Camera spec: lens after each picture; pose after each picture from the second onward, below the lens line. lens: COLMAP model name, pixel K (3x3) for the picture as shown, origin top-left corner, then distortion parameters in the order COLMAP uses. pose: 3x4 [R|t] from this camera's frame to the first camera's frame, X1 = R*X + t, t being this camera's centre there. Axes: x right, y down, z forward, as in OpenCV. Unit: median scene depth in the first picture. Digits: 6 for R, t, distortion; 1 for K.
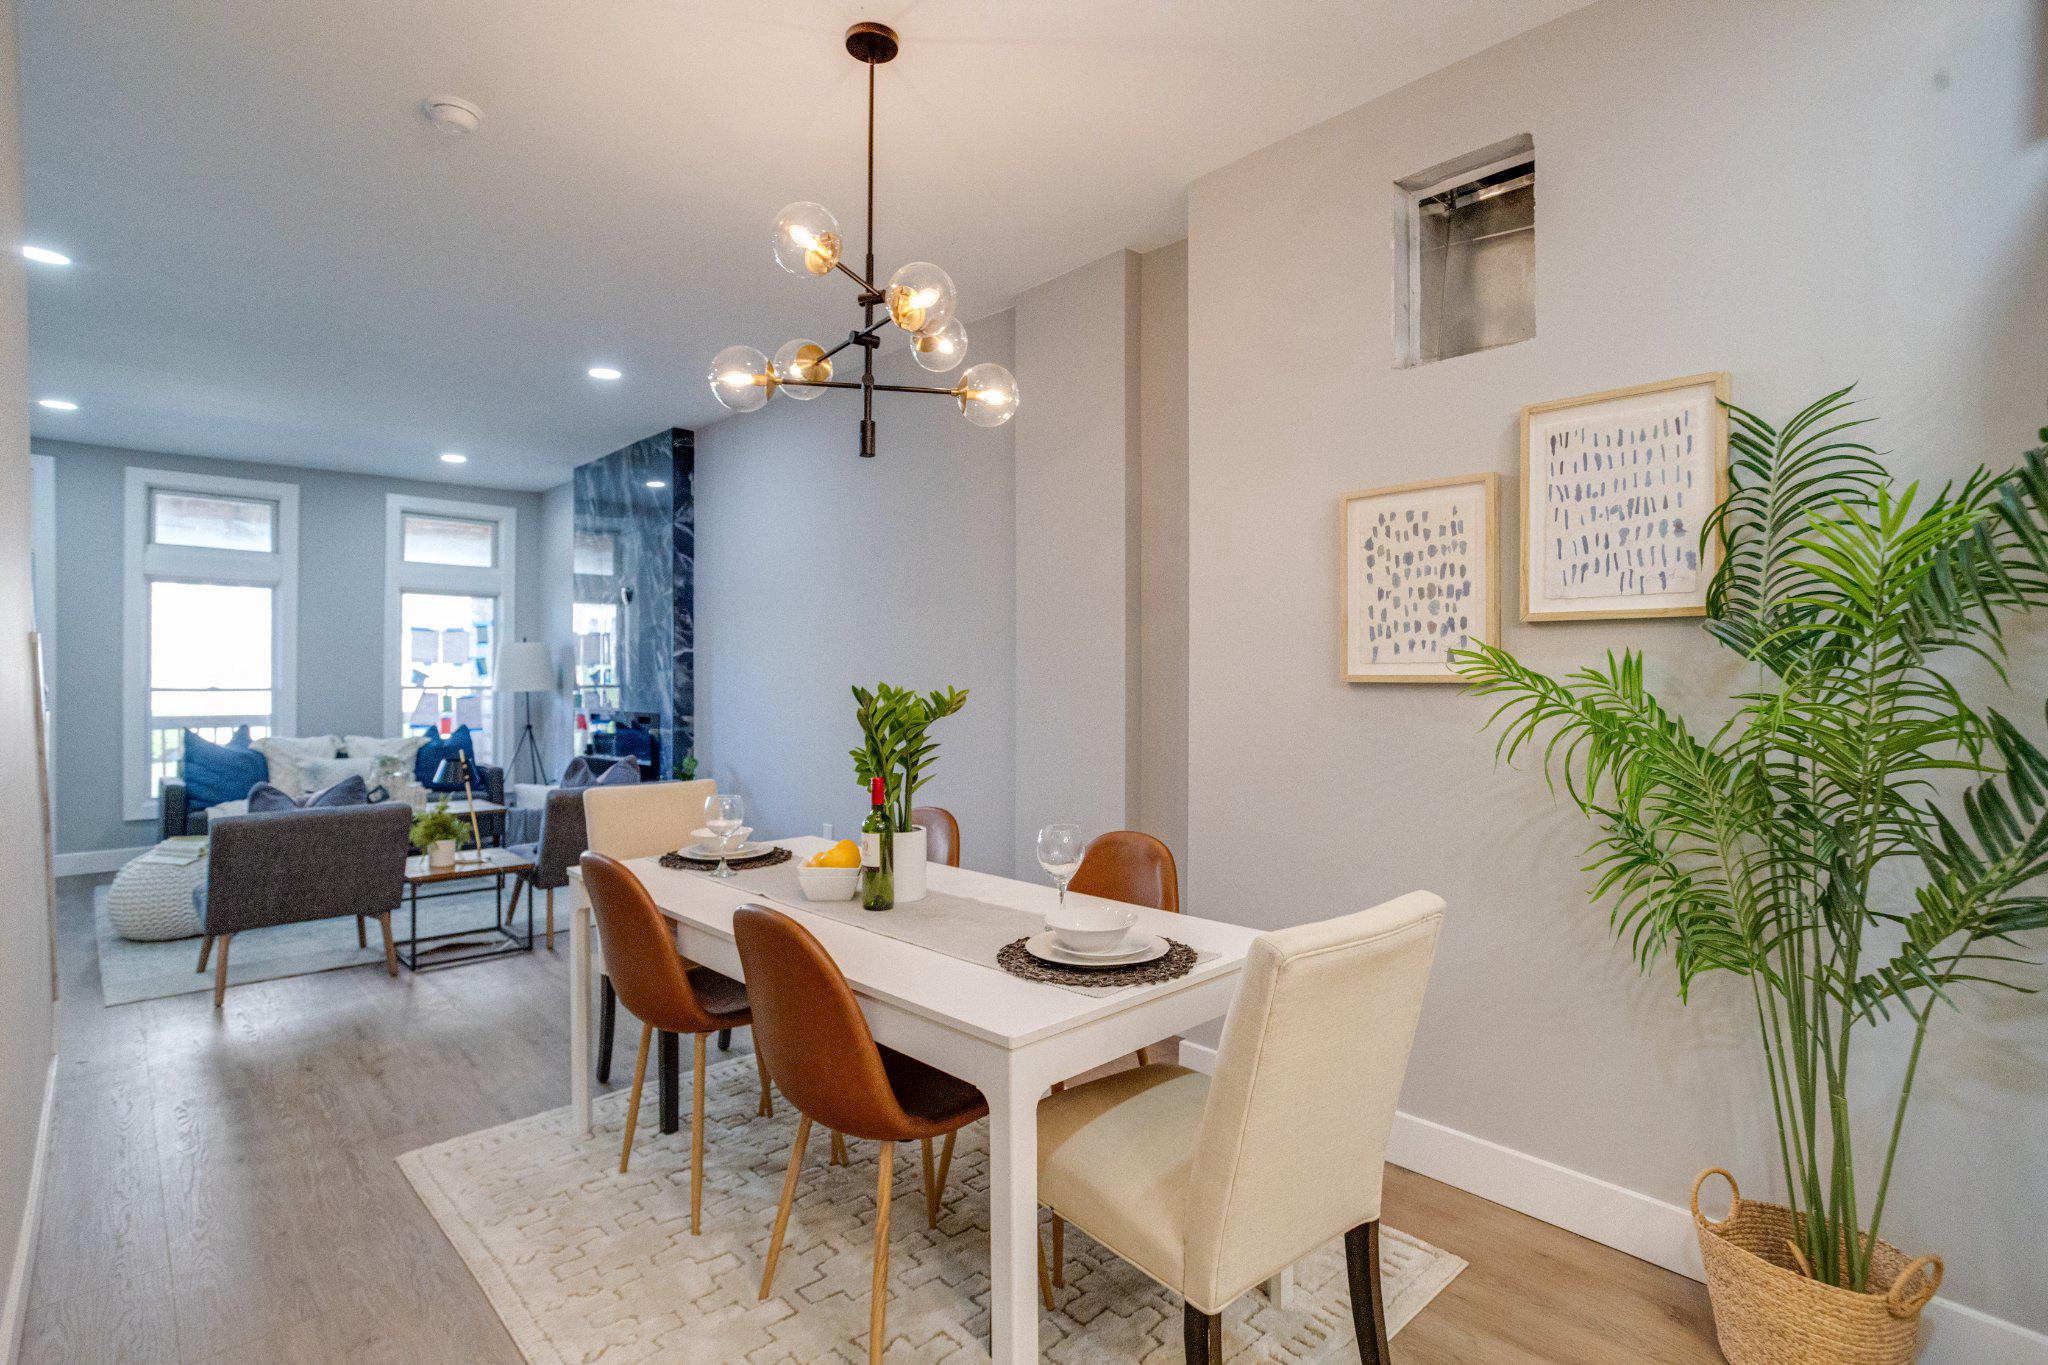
lens RADIAL K [[1009.2, 0, 1008.3], [0, 1009.2, 682.8], [0, 0, 1]] dist [-0.052076, 0.045912]
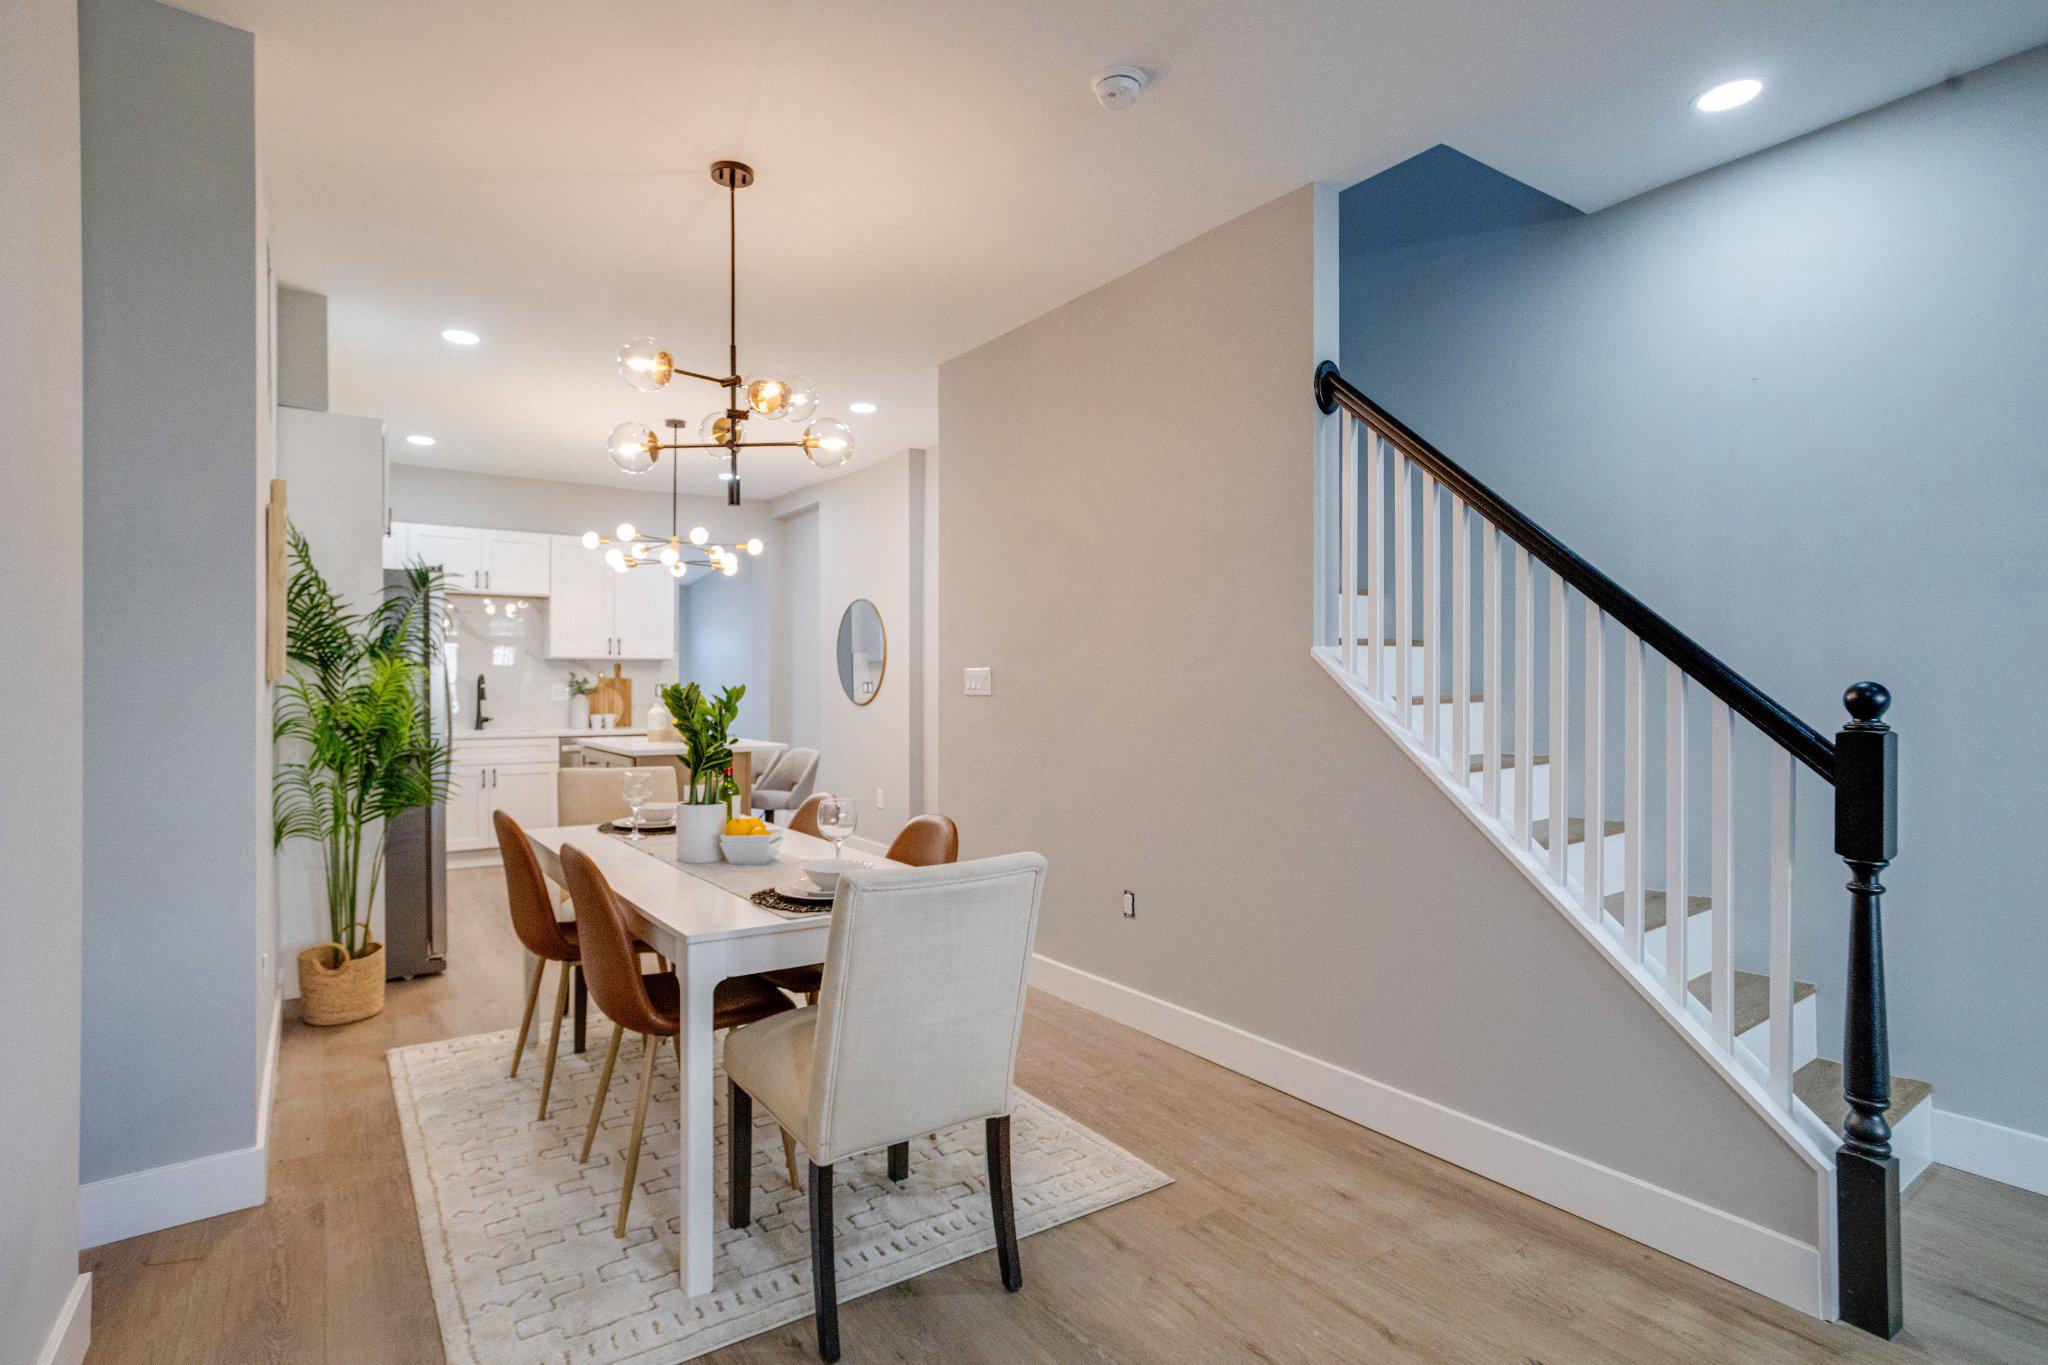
lens RADIAL K [[1016.5, 0, 1016.2], [0, 1016.5, 687.5], [0, 0, 1]] dist [-0.046254, 0.036589]
pose [[-0.991270, -0.003624, 0.131798, -0.230763], [-0.002505, 0.999959, 0.008660, -0.001861], [-0.131825, 0.008255, -0.991239, 0.772930]]
